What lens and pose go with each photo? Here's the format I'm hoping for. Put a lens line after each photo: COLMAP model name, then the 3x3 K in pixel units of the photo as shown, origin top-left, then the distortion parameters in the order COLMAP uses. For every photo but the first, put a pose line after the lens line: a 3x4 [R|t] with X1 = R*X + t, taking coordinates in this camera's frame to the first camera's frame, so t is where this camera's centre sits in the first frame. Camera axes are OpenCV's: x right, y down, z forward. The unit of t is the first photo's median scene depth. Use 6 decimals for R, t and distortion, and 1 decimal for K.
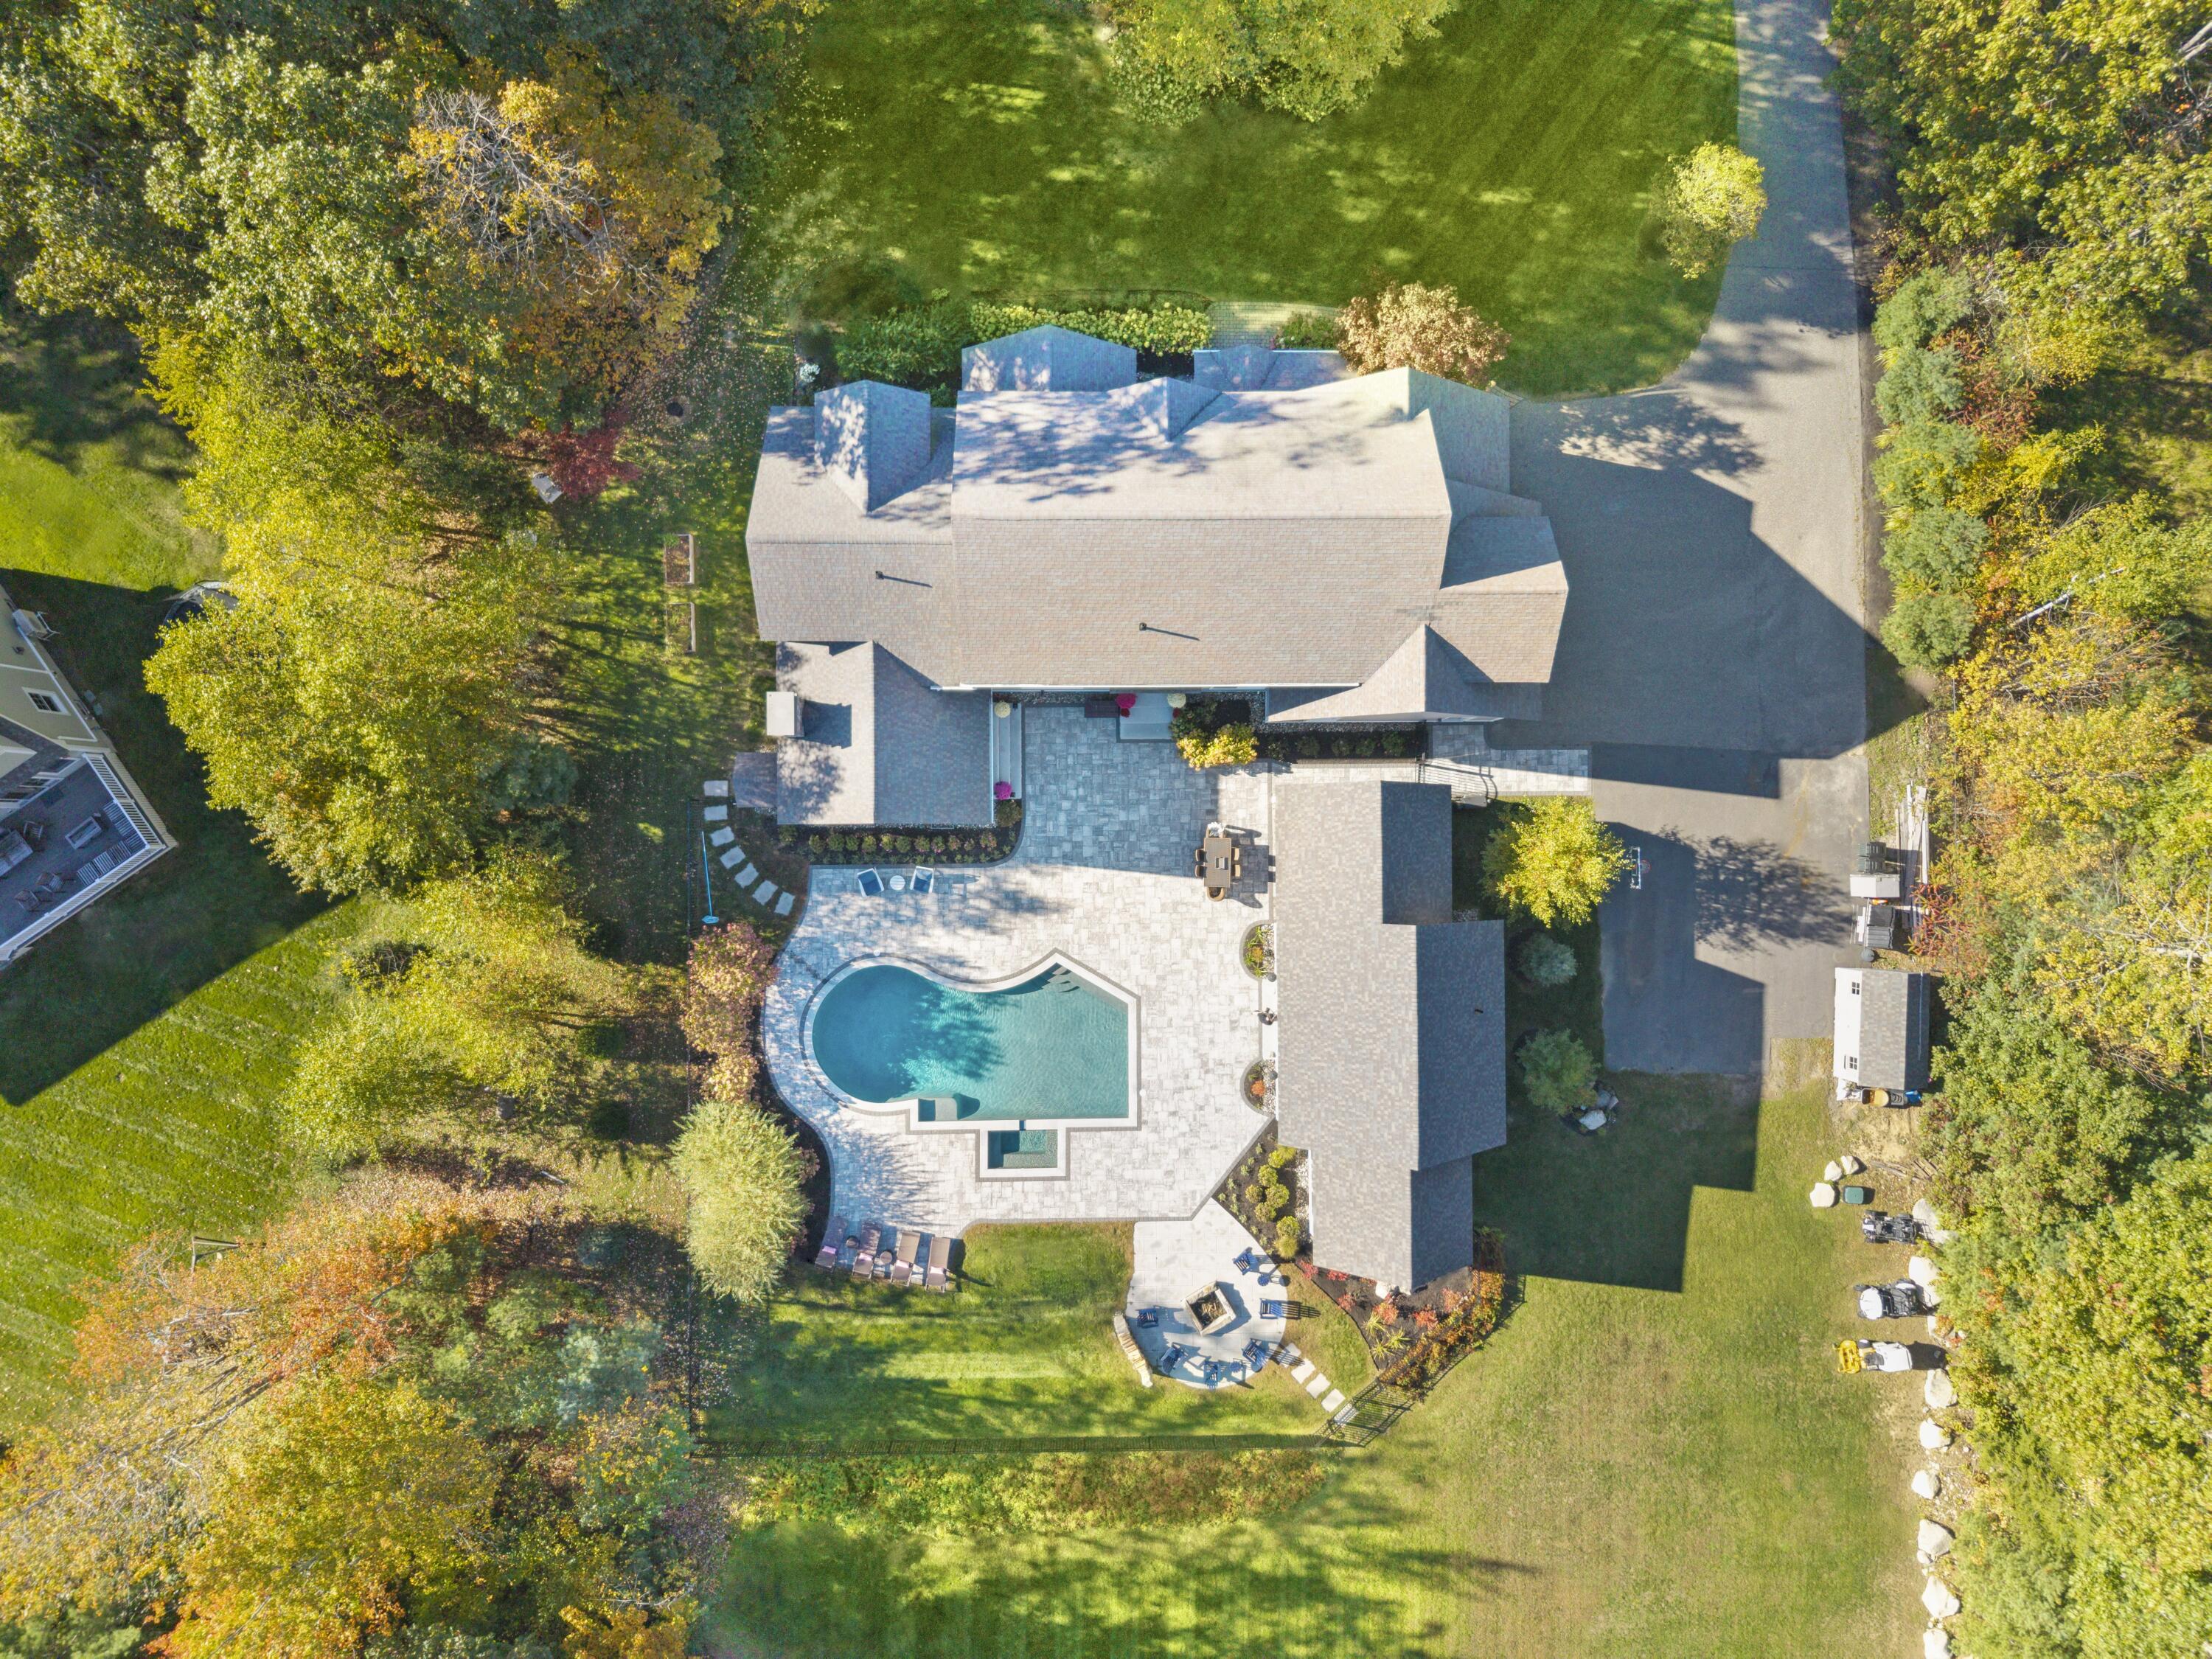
lens RADIAL K [[1512.6, 0, 1098.5], [0, 1512.6, 810.1], [0, 0, 1]] dist [0.000257, -0.013725]
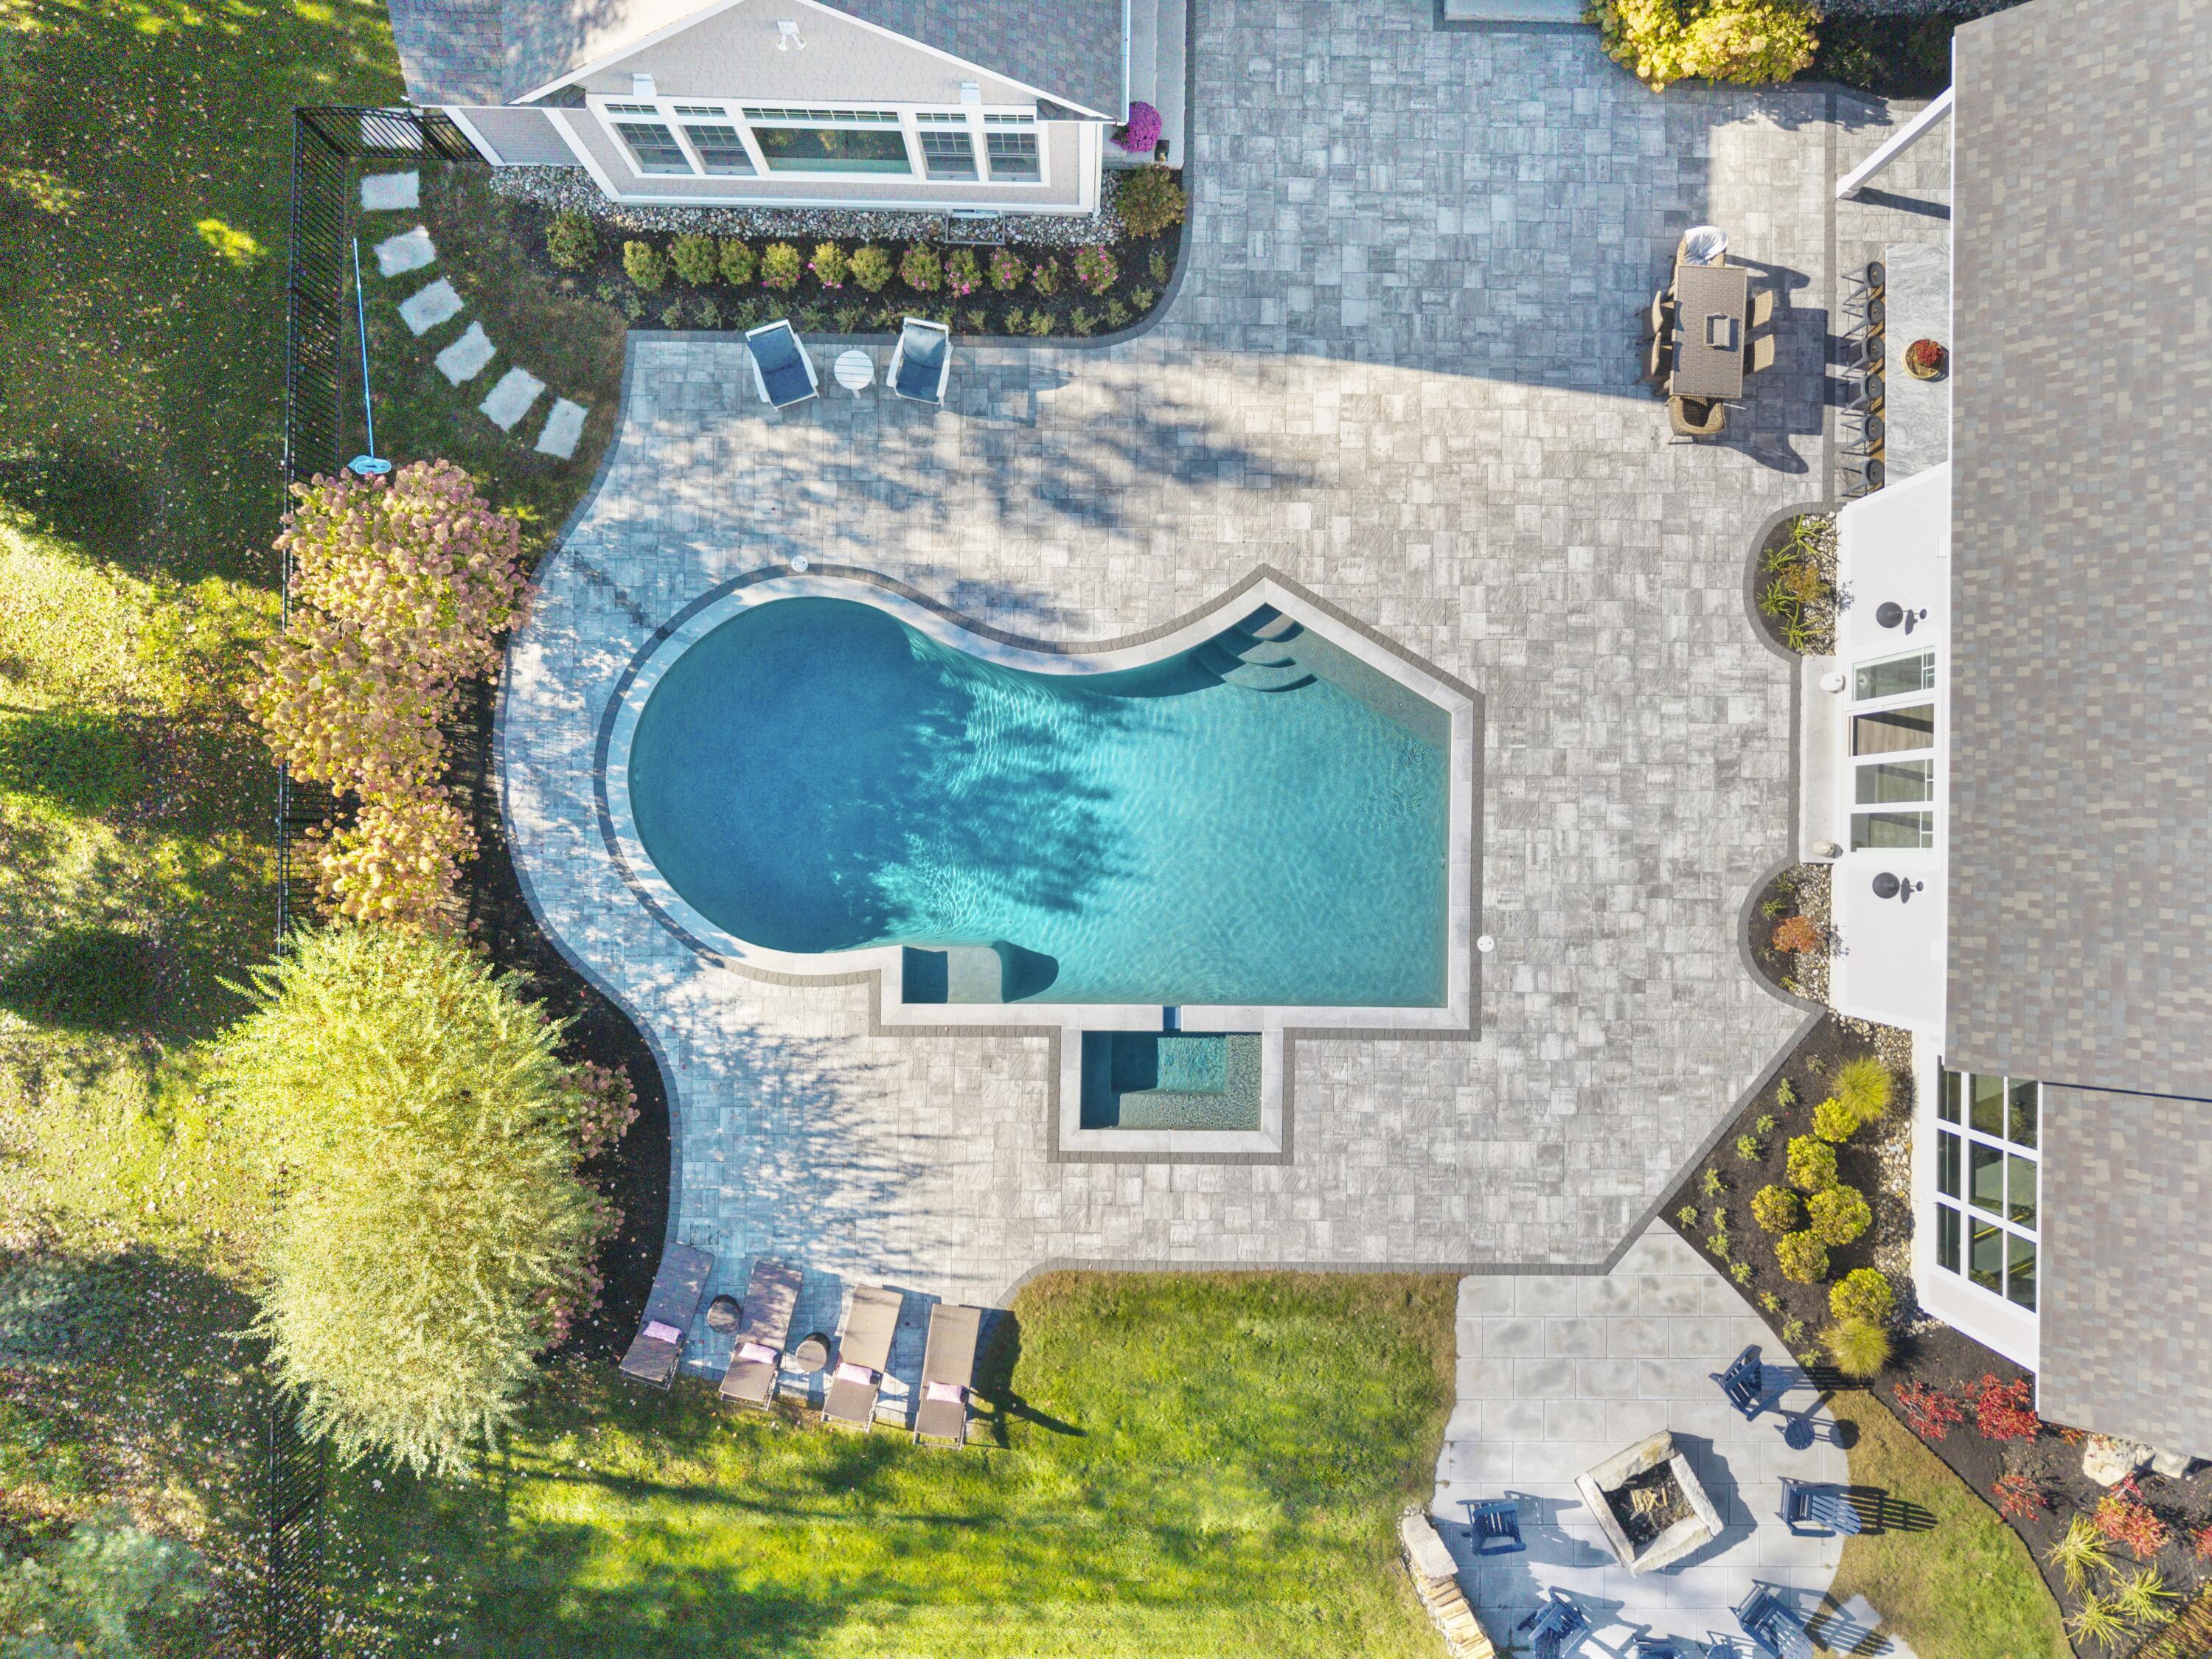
lens RADIAL K [[1512.6, 0, 1104.9], [0, 1512.6, 849.4], [0, 0, 1]] dist [0.000257, -0.013725]
pose [[0.999779, 0.019630, -0.007542, -0.065537], [-0.019431, 0.999483, 0.025599, 0.155932], [0.008041, -0.025447, 0.999644, 0.617195]]
